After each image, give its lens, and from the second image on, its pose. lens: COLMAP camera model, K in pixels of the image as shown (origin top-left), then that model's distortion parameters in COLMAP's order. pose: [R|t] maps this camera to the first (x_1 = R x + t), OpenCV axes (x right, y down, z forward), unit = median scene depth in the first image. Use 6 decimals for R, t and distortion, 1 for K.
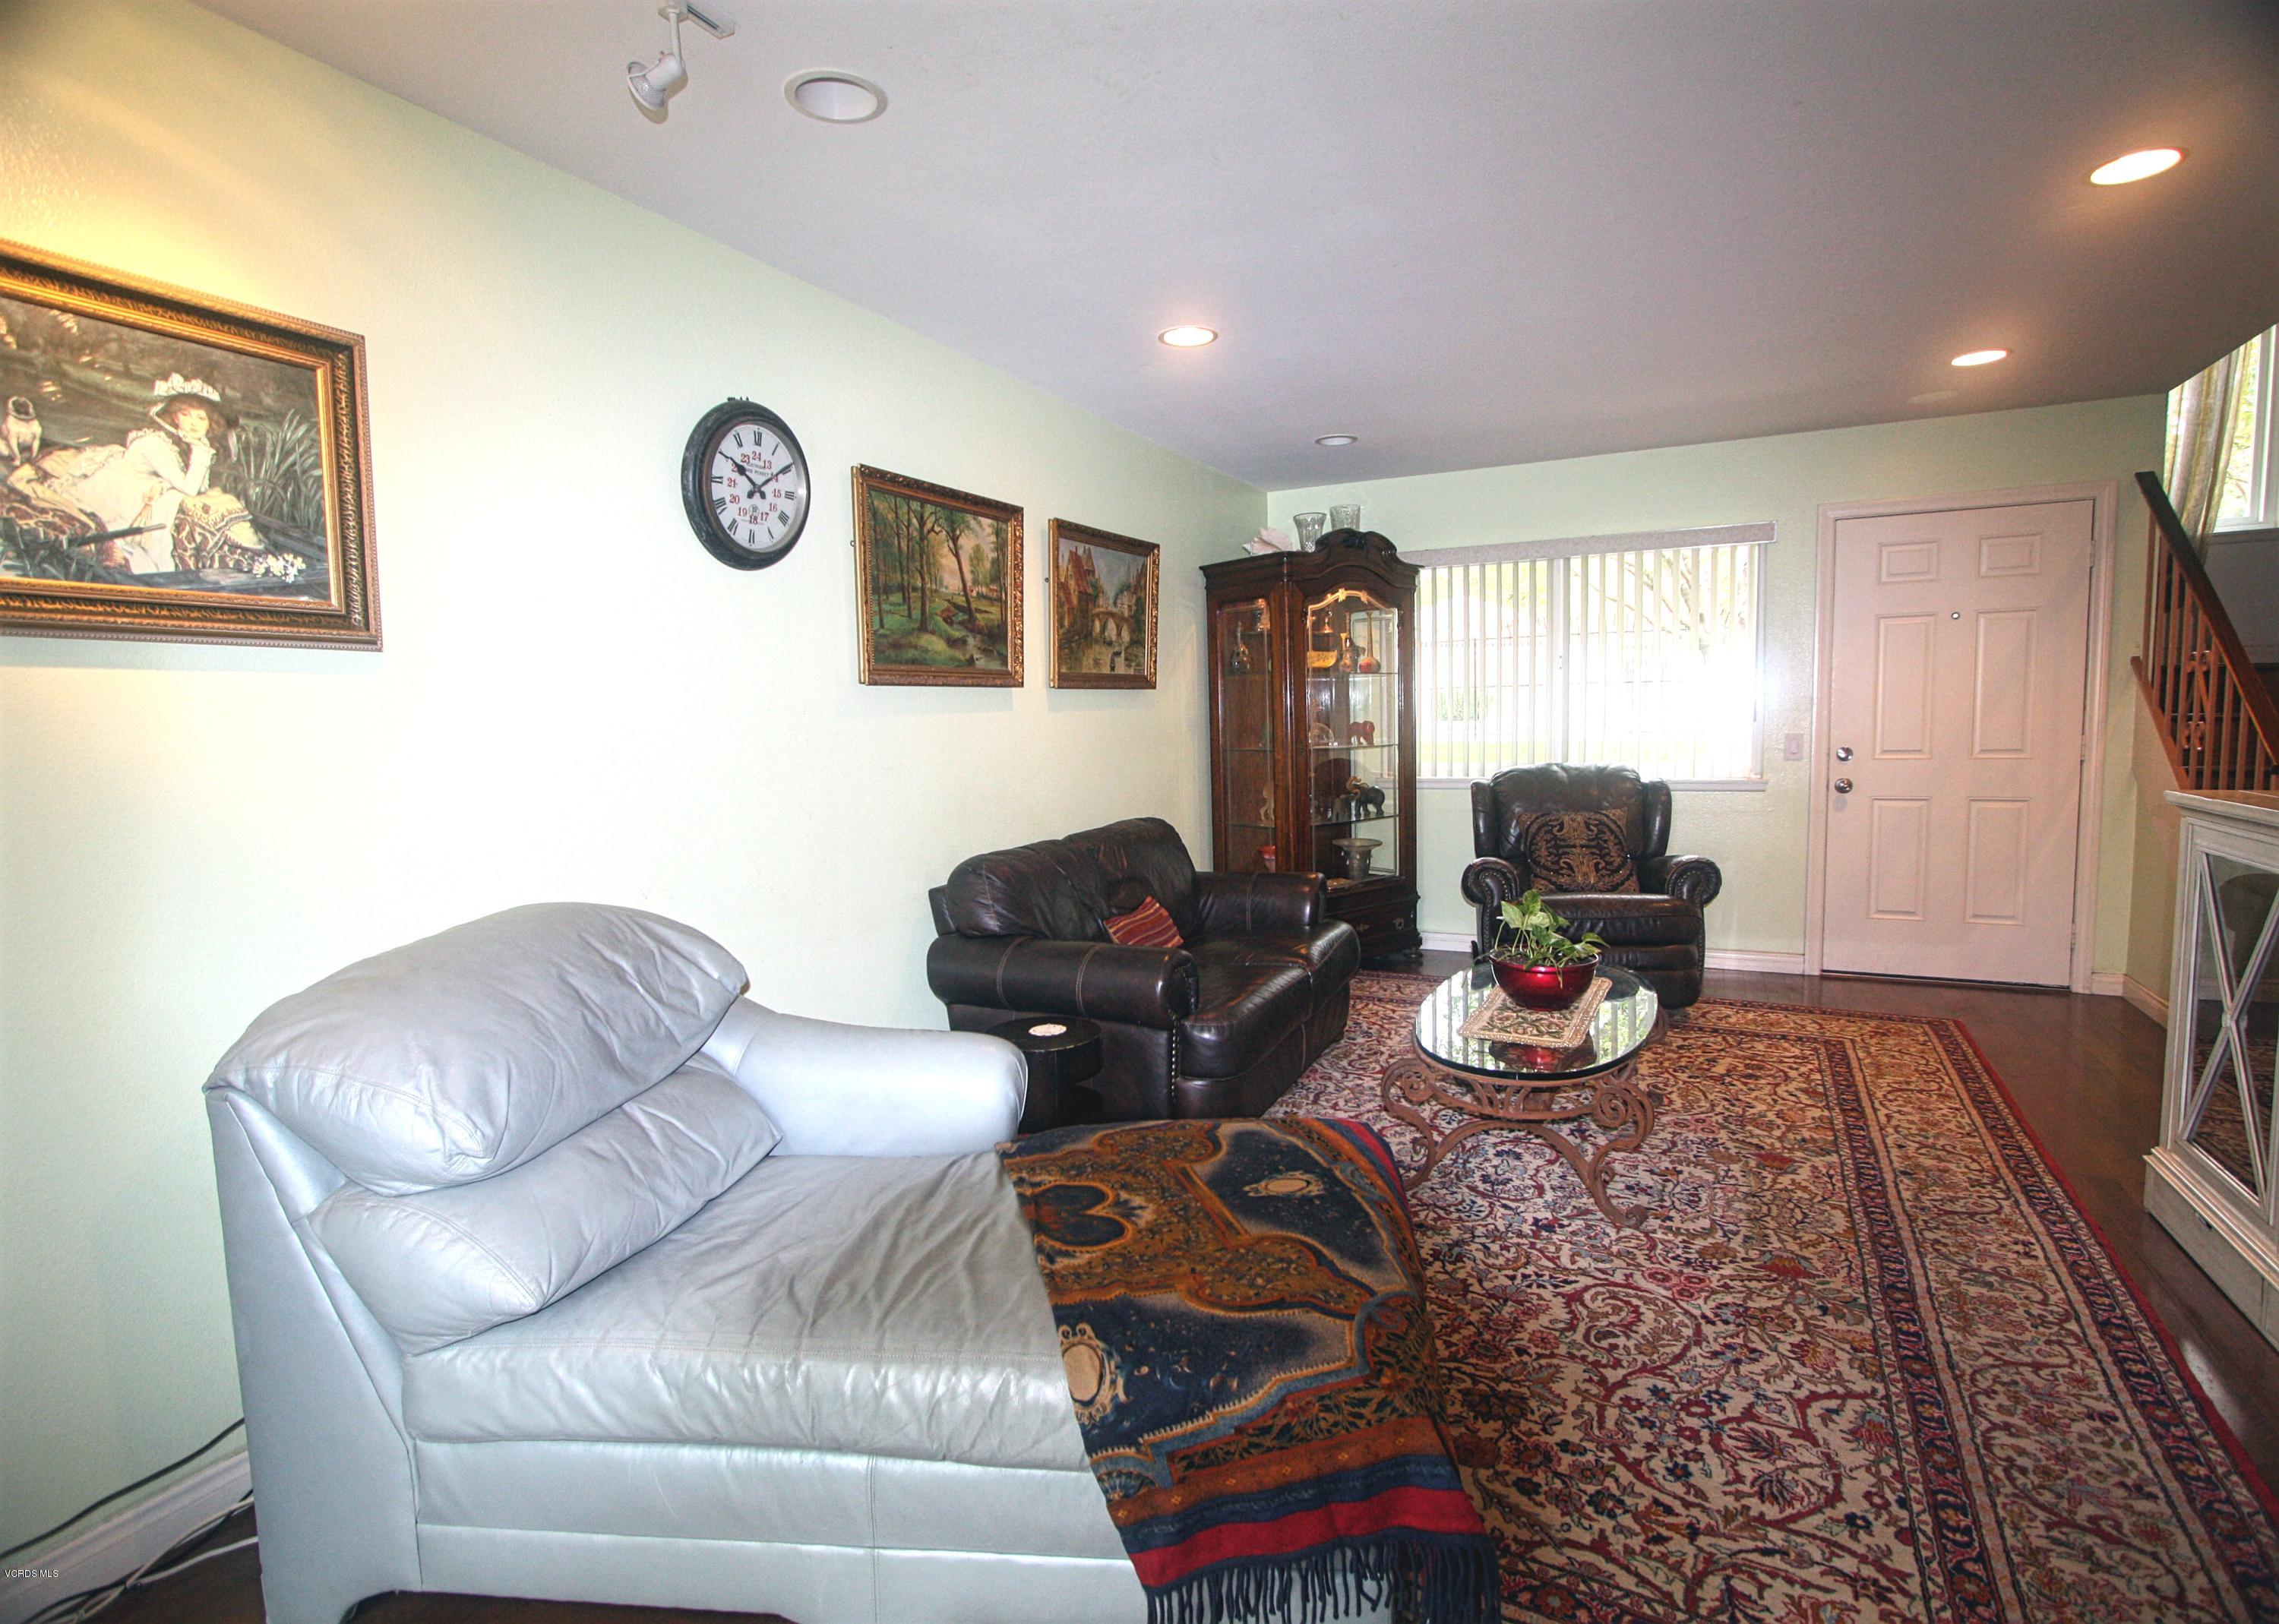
lens RADIAL K [[1124.8, 0, 1177.9], [0, 1124.8, 818.0], [0, 0, 1]] dist [-0.010275, 0.000196]
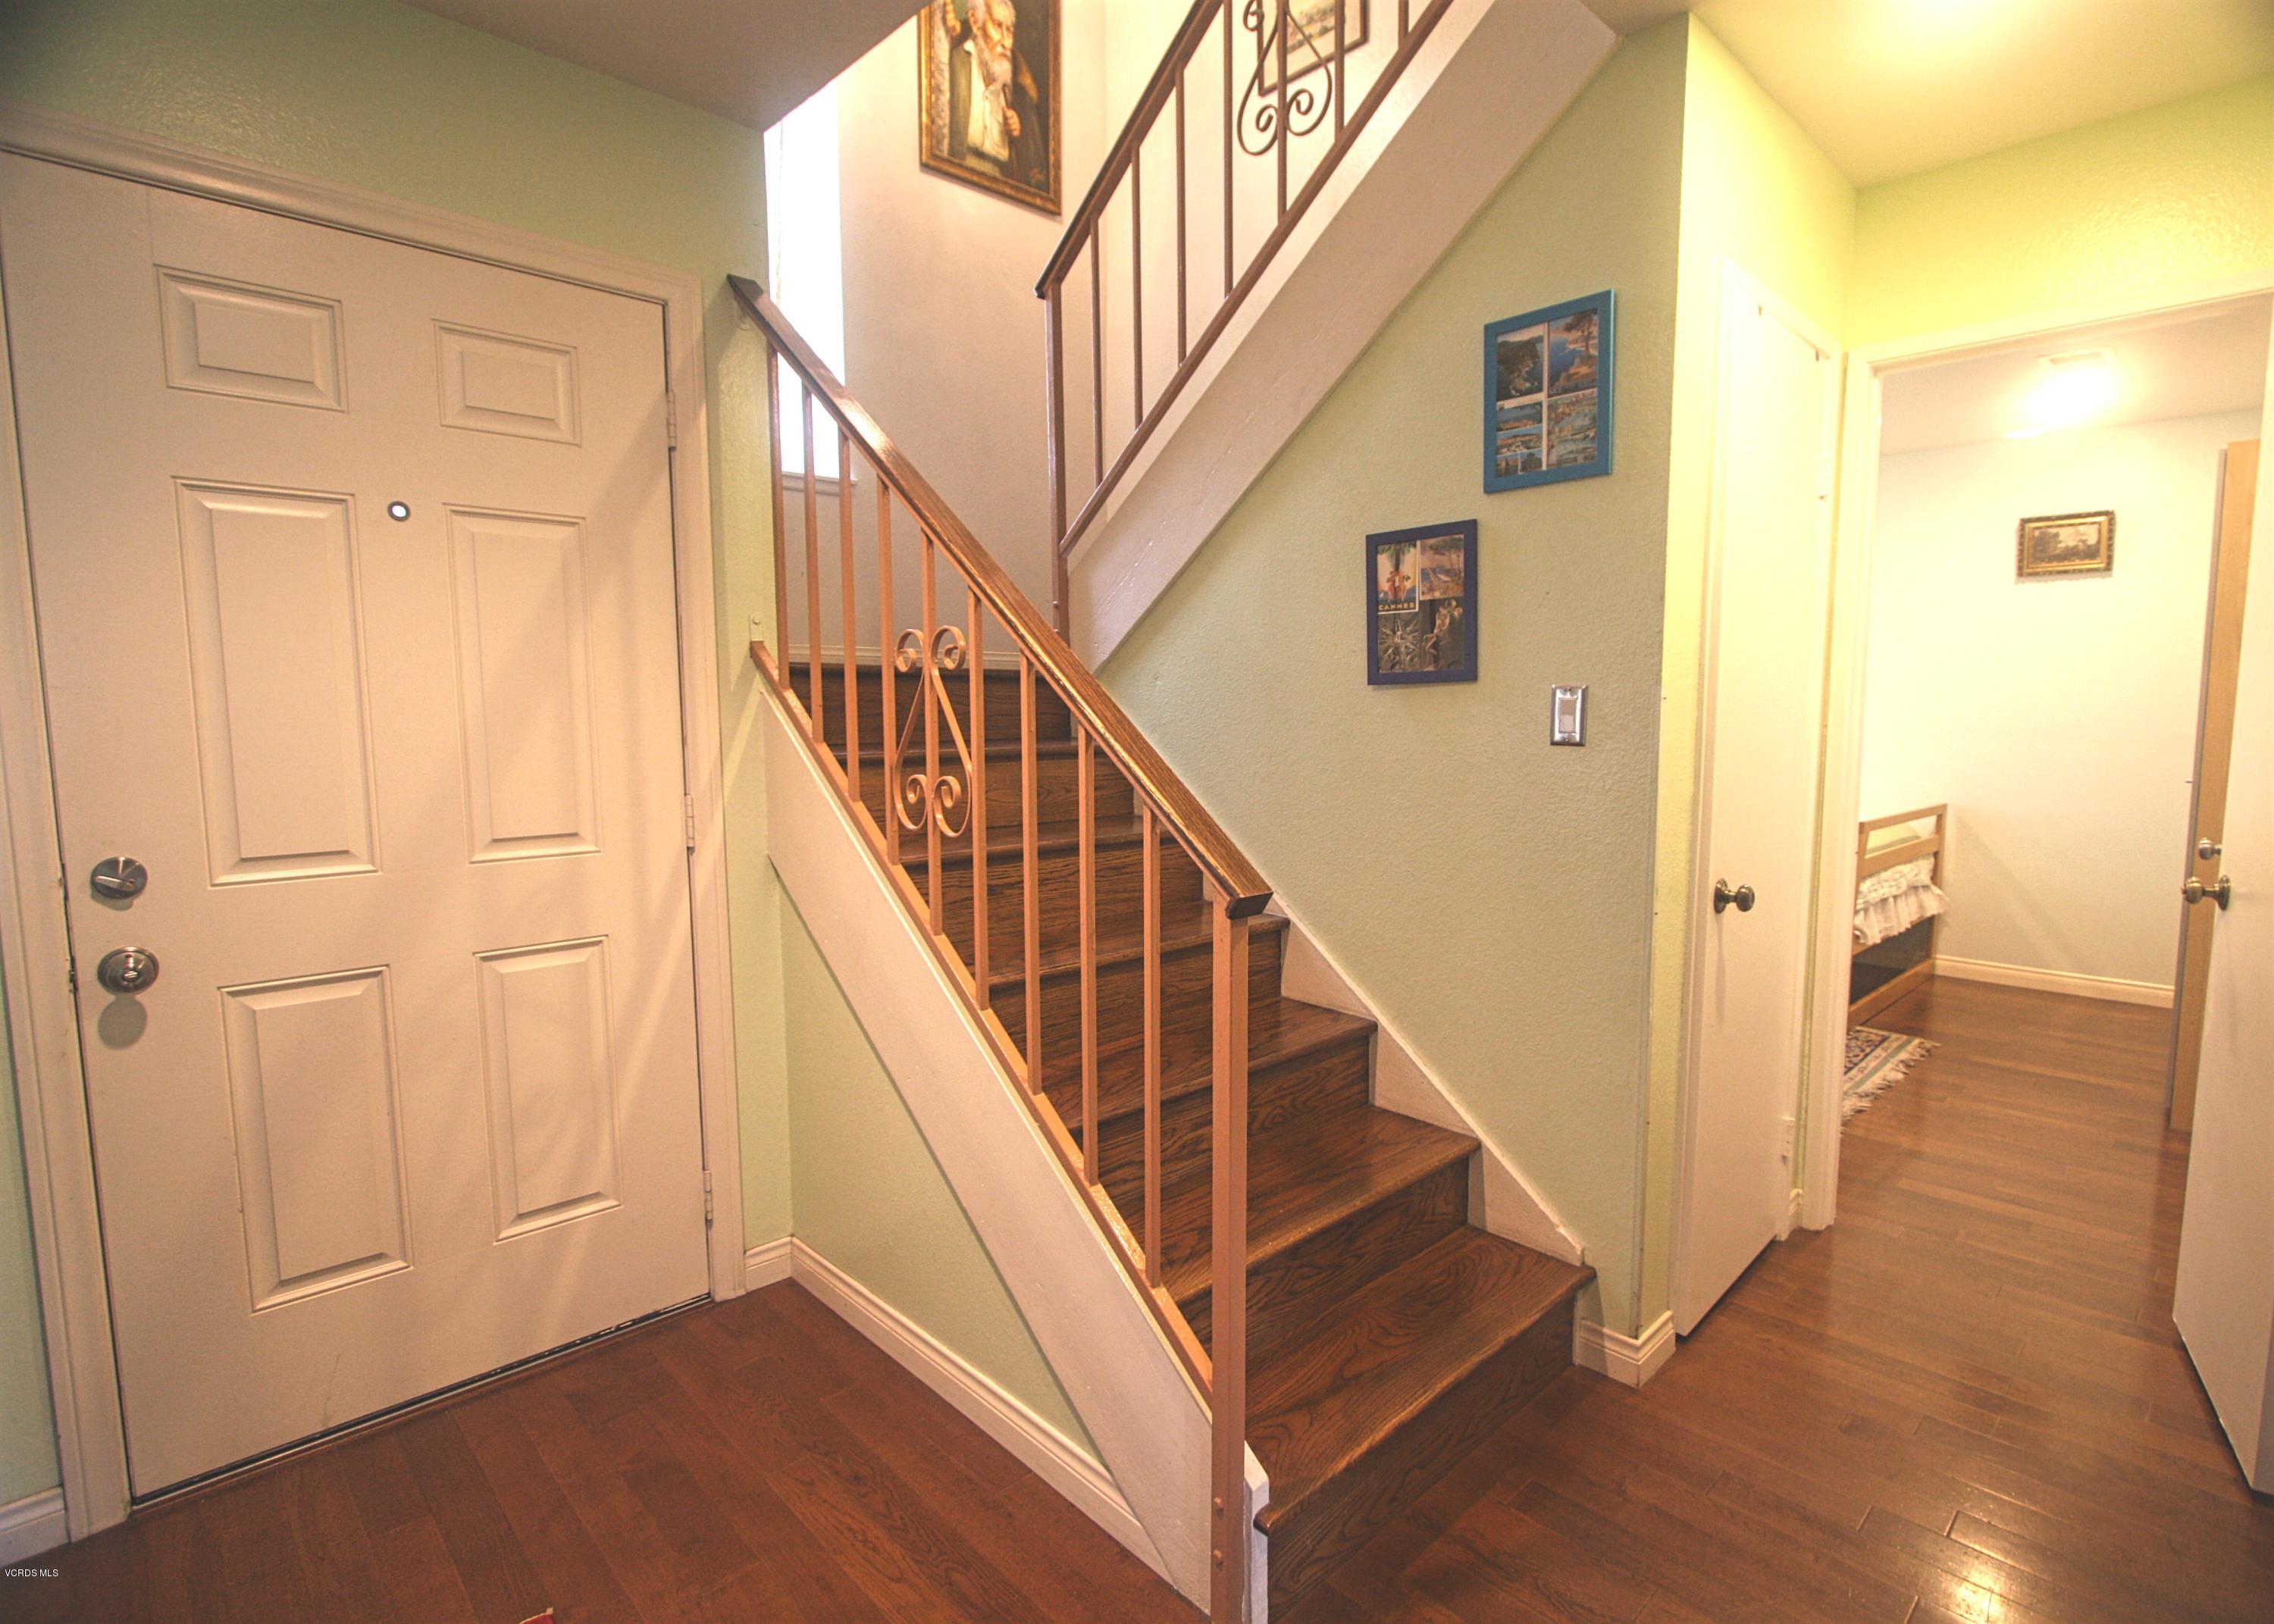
lens RADIAL K [[1109.9, 0, 1137.0], [0, 1109.9, 812.0], [0, 0, 1]] dist [-0.000639, -0.000581]
pose [[0.390202, -0.075723, 0.917610, 0.438487], [0.084851, 0.995329, 0.046055, -0.072127], [-0.916811, 0.059890, 0.394804, 0.624124]]
